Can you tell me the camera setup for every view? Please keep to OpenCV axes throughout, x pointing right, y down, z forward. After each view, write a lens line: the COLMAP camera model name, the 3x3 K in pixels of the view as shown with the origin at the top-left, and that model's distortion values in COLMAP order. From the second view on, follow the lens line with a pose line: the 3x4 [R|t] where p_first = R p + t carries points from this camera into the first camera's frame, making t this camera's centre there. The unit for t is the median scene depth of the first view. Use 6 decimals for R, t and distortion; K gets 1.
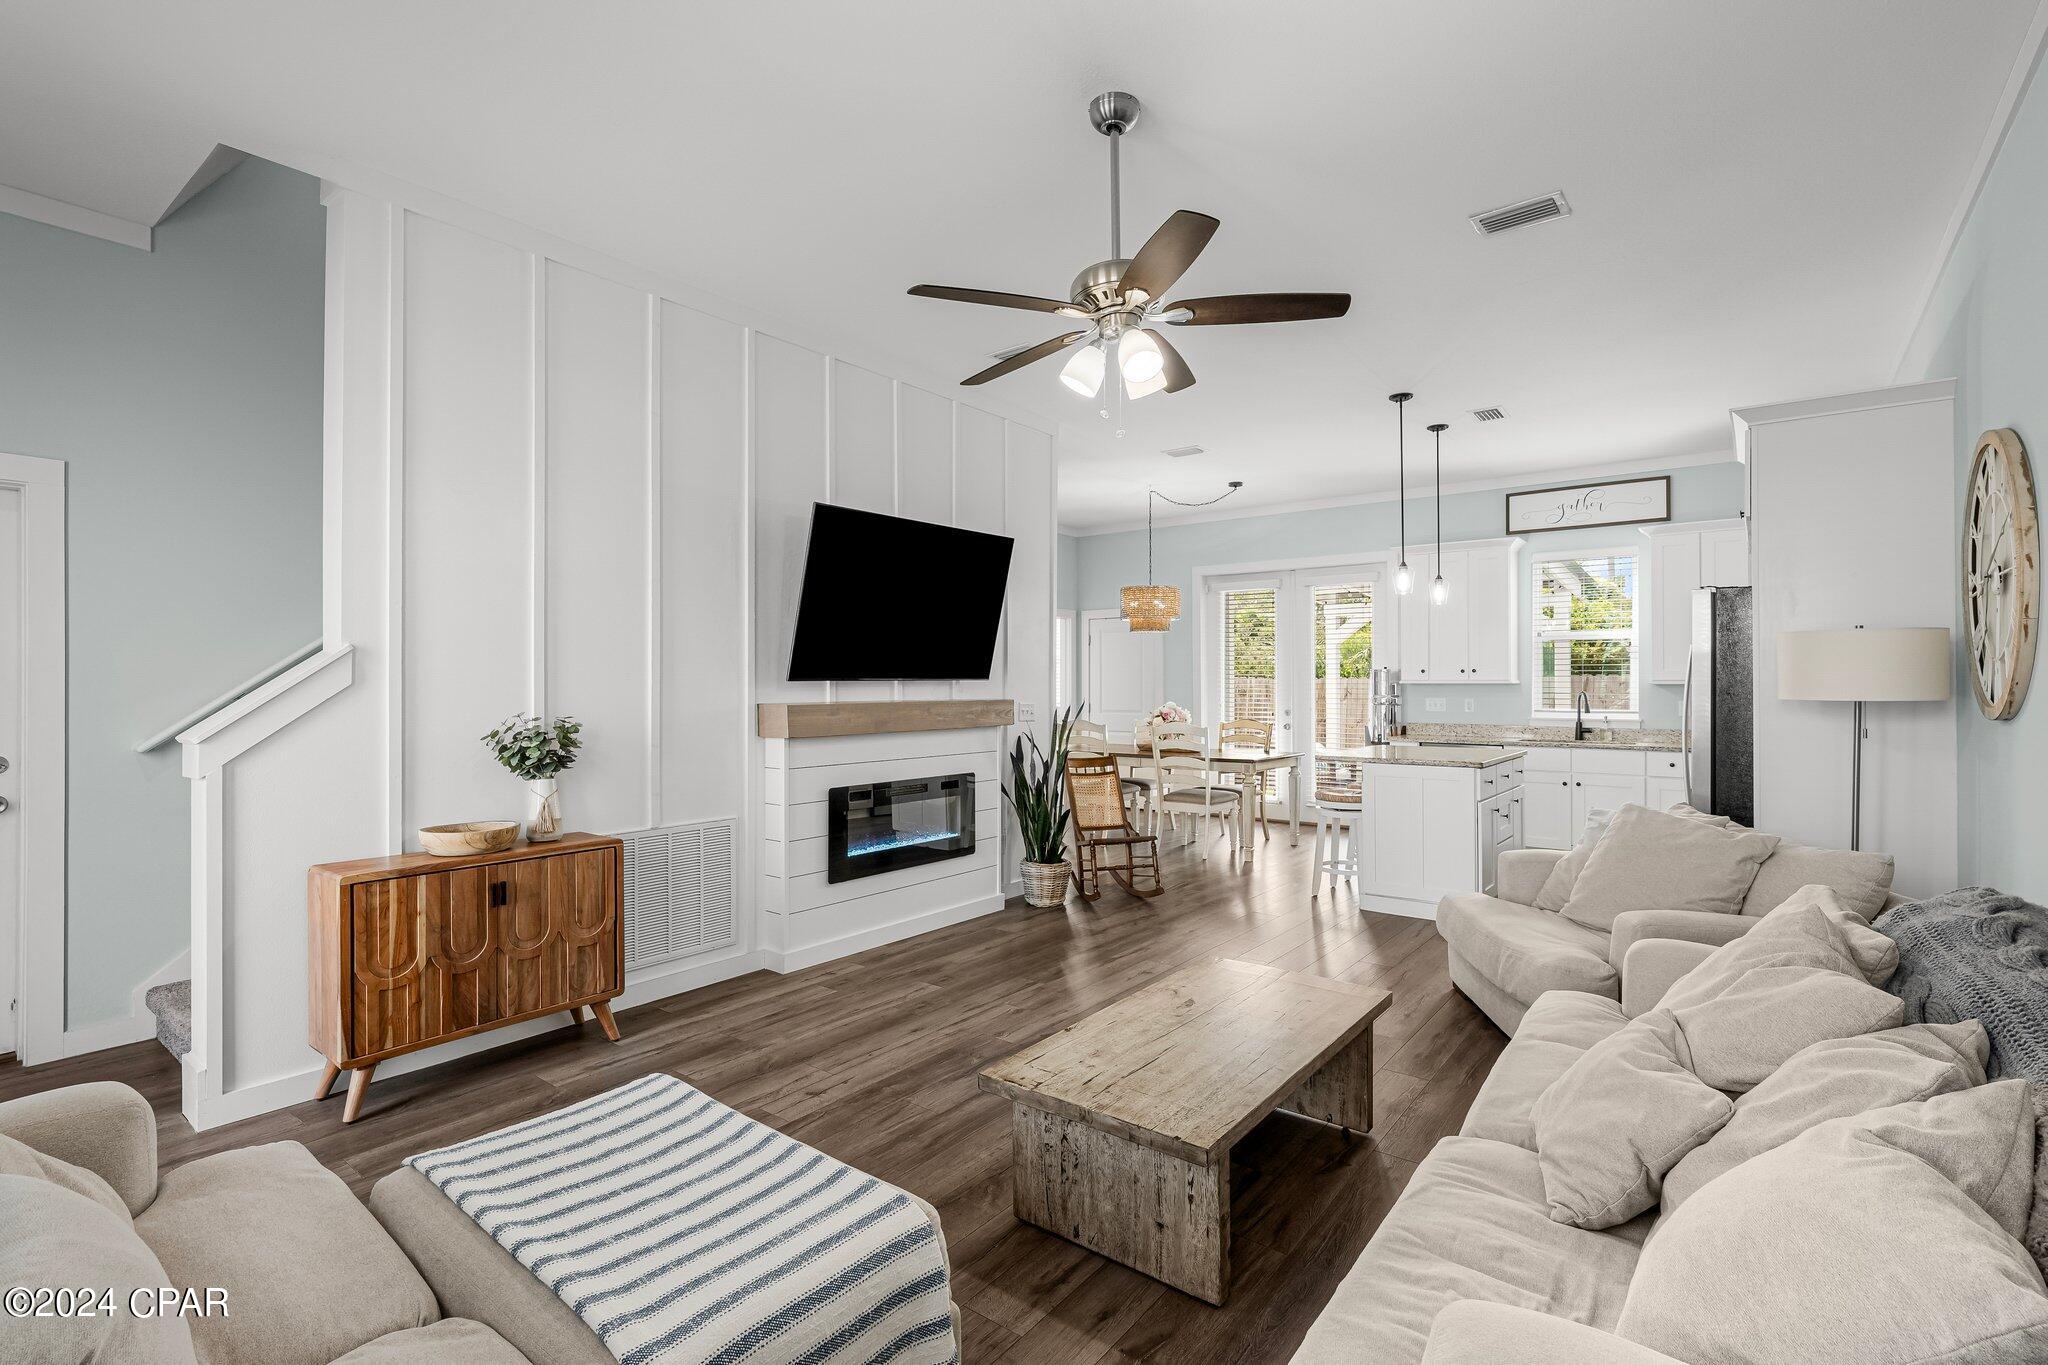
lens RADIAL K [[944.4, 0, 1025.6], [0, 944.4, 689.6], [0, 0, 1]] dist [0.000023, 0.000039]
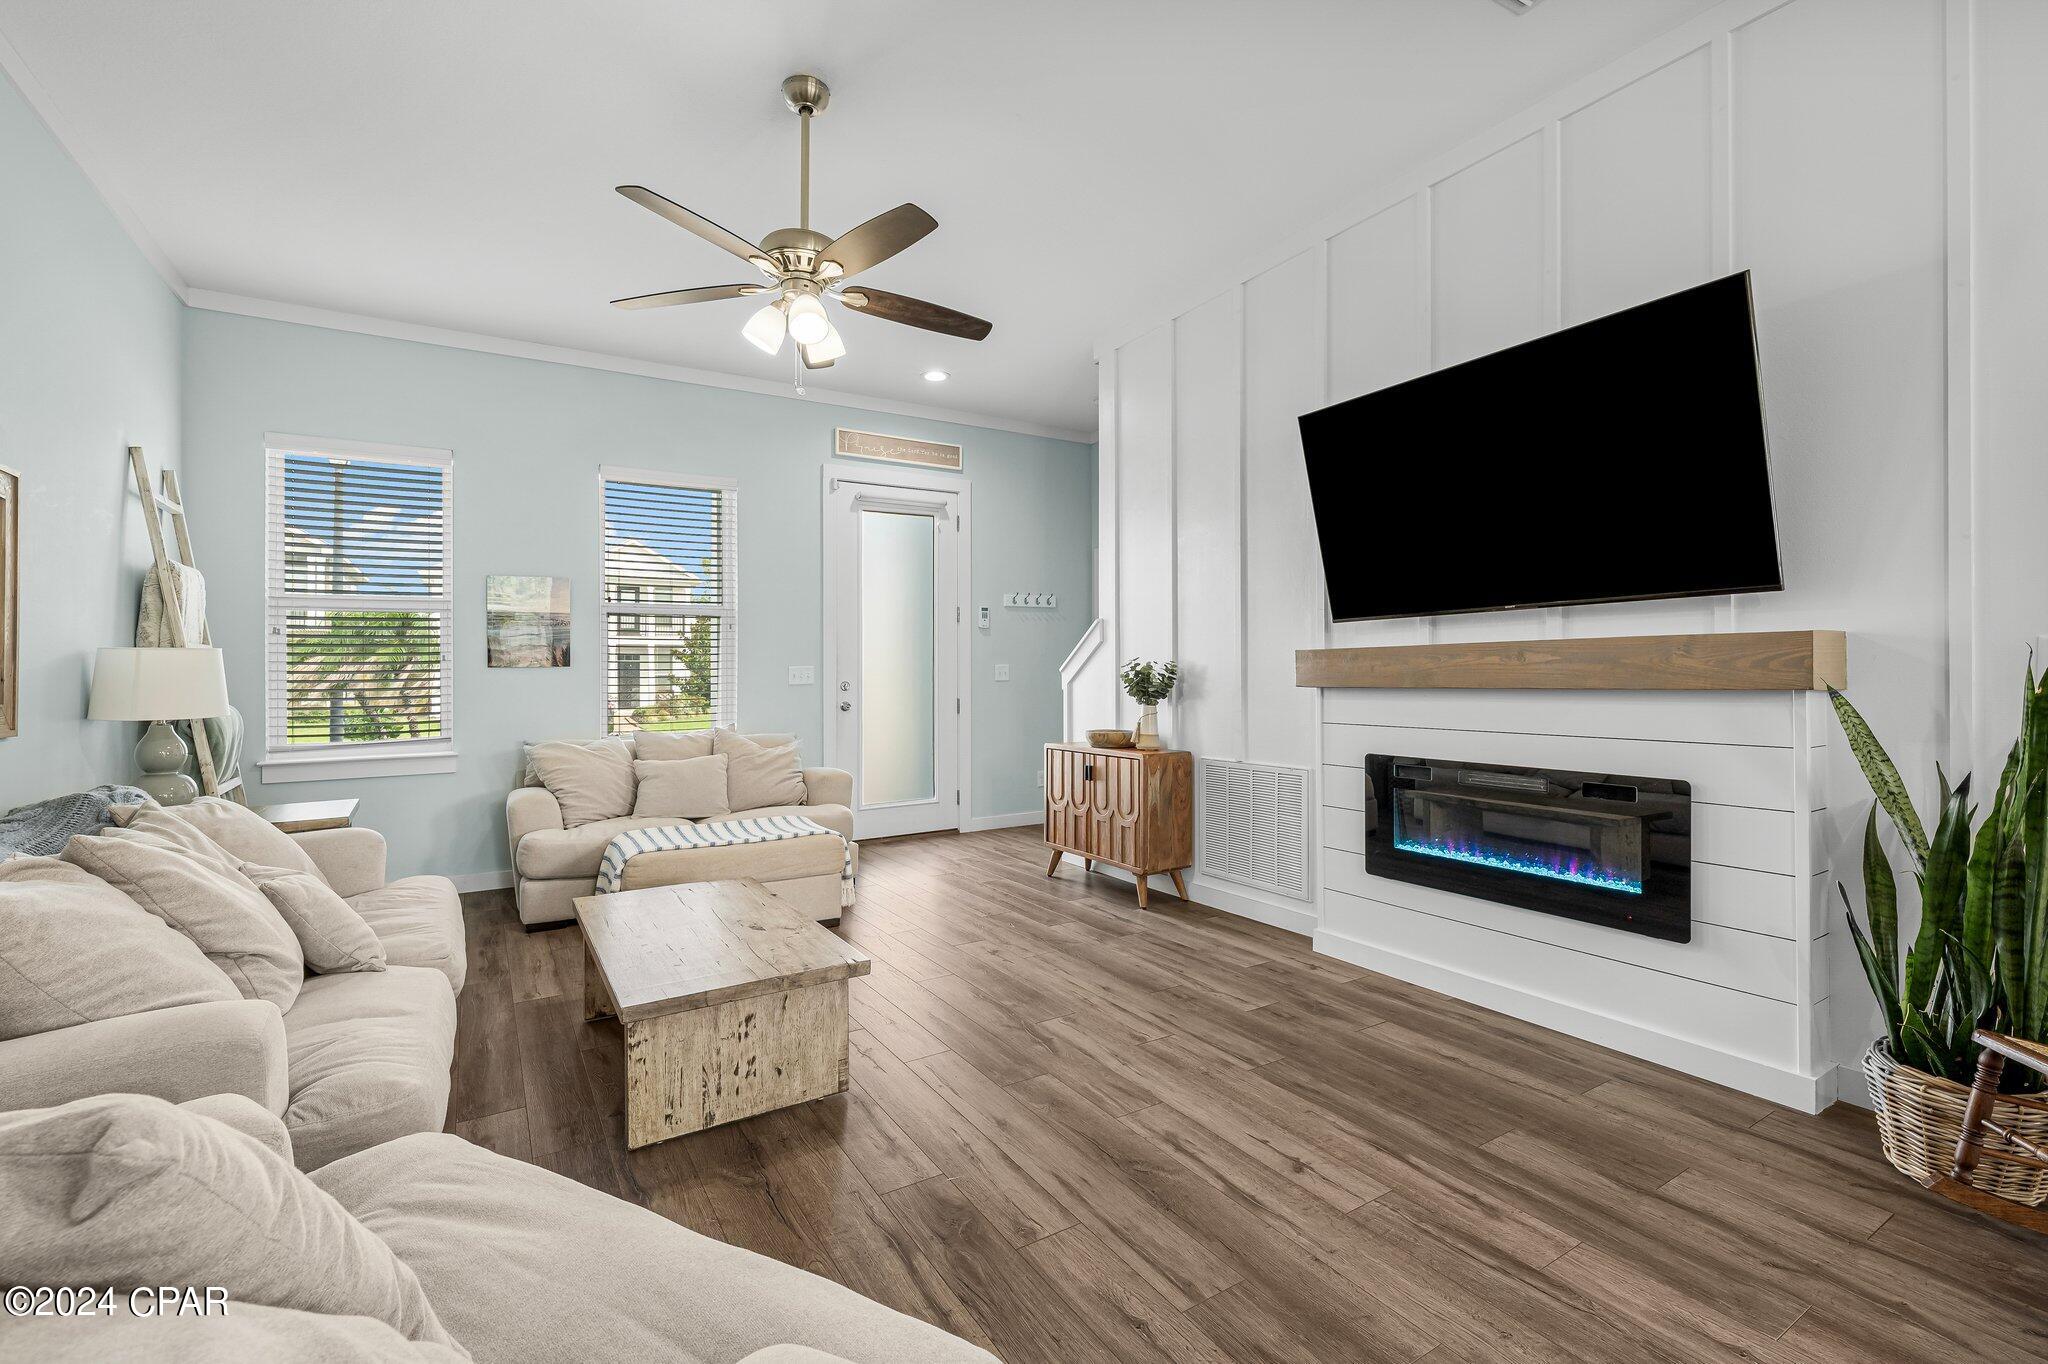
lens RADIAL K [[900.8, 0, 1022.6], [0, 900.8, 673.2], [0, 0, 1]] dist [0.000450, 0.000149]
pose [[-0.358764, 0.006634, -0.933405, 0.651505], [0.007411, 0.999963, 0.004259, 0.033048], [0.933399, -0.005389, -0.358800, 1.071966]]
